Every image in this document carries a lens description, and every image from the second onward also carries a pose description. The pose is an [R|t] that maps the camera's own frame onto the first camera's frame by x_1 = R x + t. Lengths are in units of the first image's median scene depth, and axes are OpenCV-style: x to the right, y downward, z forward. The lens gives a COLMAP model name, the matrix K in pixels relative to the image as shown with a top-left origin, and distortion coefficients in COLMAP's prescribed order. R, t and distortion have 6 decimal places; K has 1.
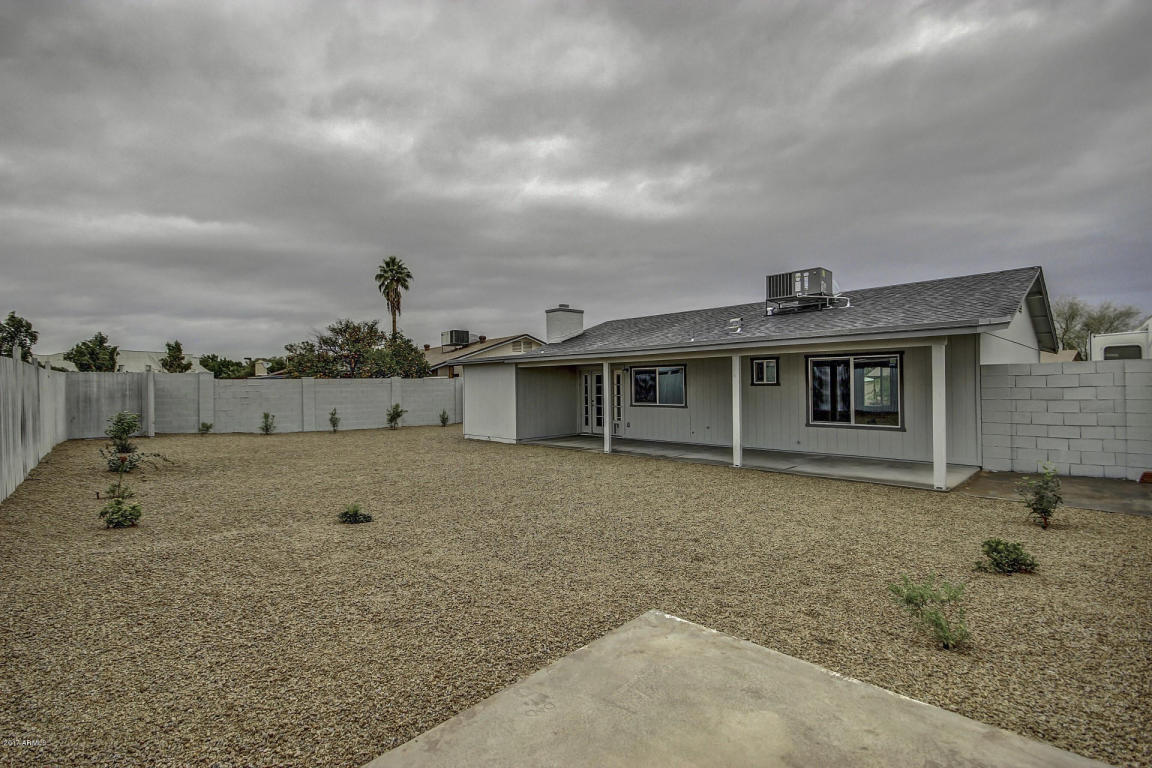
lens RADIAL K [[528.9, 0, 573.9], [0, 528.9, 380.8], [0, 0, 1]] dist [0.004241, -0.009158]
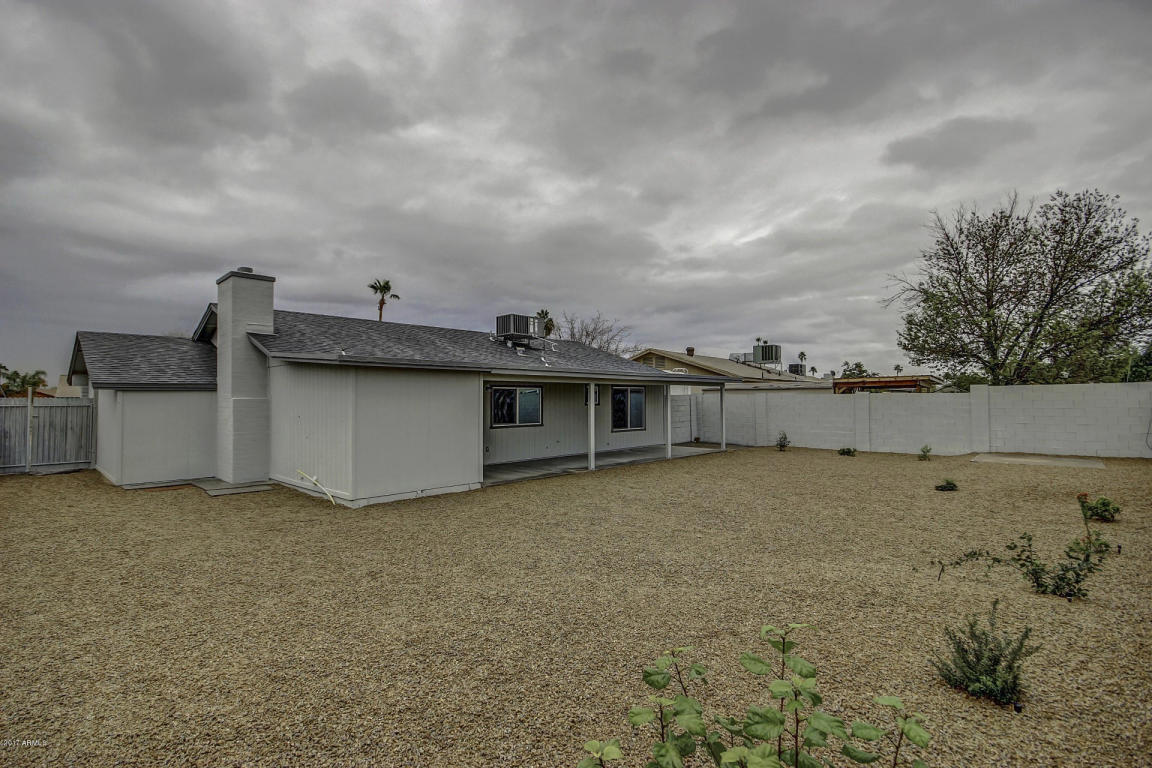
lens RADIAL K [[528.9, 0, 576.5], [0, 528.9, 387.2], [0, 0, 1]] dist [0.004241, -0.009158]
pose [[-0.024901, 0.038191, 0.998960, -0.860099], [0.000422, 0.999270, -0.038192, 0.012064], [-0.999690, -0.000530, -0.024899, 0.933264]]
